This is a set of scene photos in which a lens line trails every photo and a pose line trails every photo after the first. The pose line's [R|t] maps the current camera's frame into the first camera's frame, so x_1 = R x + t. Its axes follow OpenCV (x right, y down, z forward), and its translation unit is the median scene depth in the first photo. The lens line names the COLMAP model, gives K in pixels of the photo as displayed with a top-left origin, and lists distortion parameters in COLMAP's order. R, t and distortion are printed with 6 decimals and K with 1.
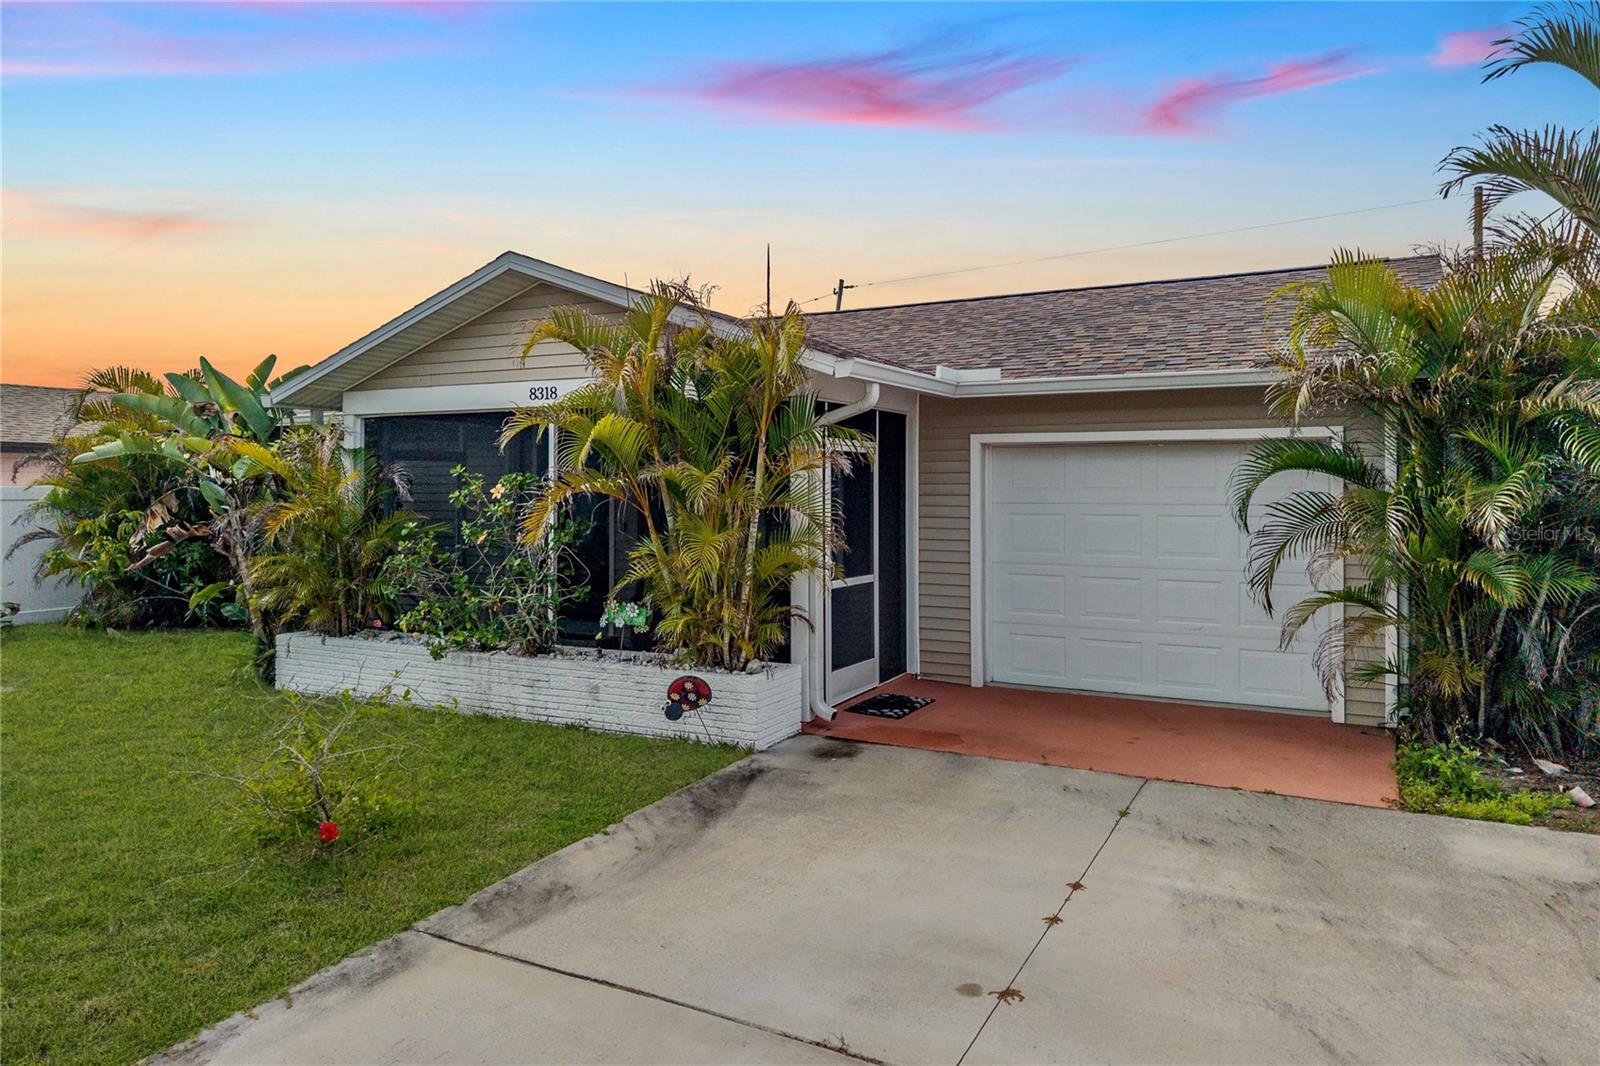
lens RADIAL K [[1086.1, 0, 799.6], [0, 1086.1, 457.4], [0, 0, 1]] dist [0.033565, -0.046627]
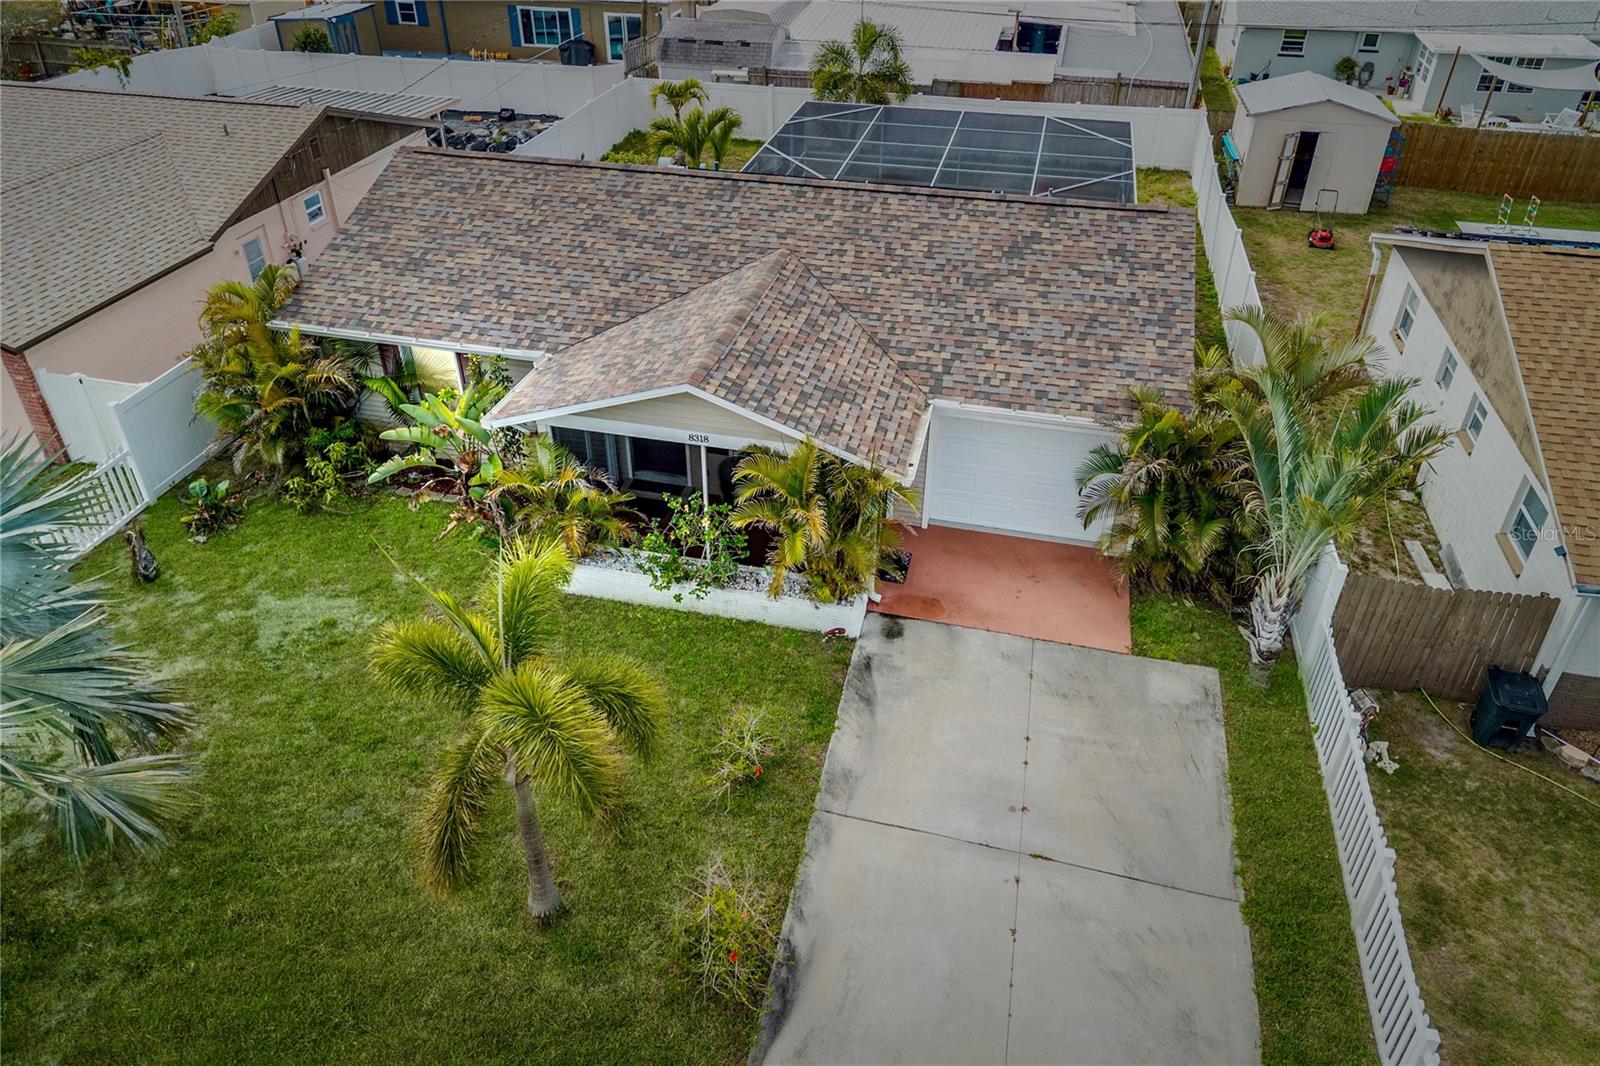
lens RADIAL K [[1116.0, 0, 809.1], [0, 1116.0, 438.8], [0, 0, 1]] dist [0.006093, 0.000340]
pose [[0.966221, -0.133669, 0.220339, -0.507362], [-0.008975, 0.837002, 0.547126, -1.126071], [-0.257558, -0.530622, 0.807529, -0.474184]]
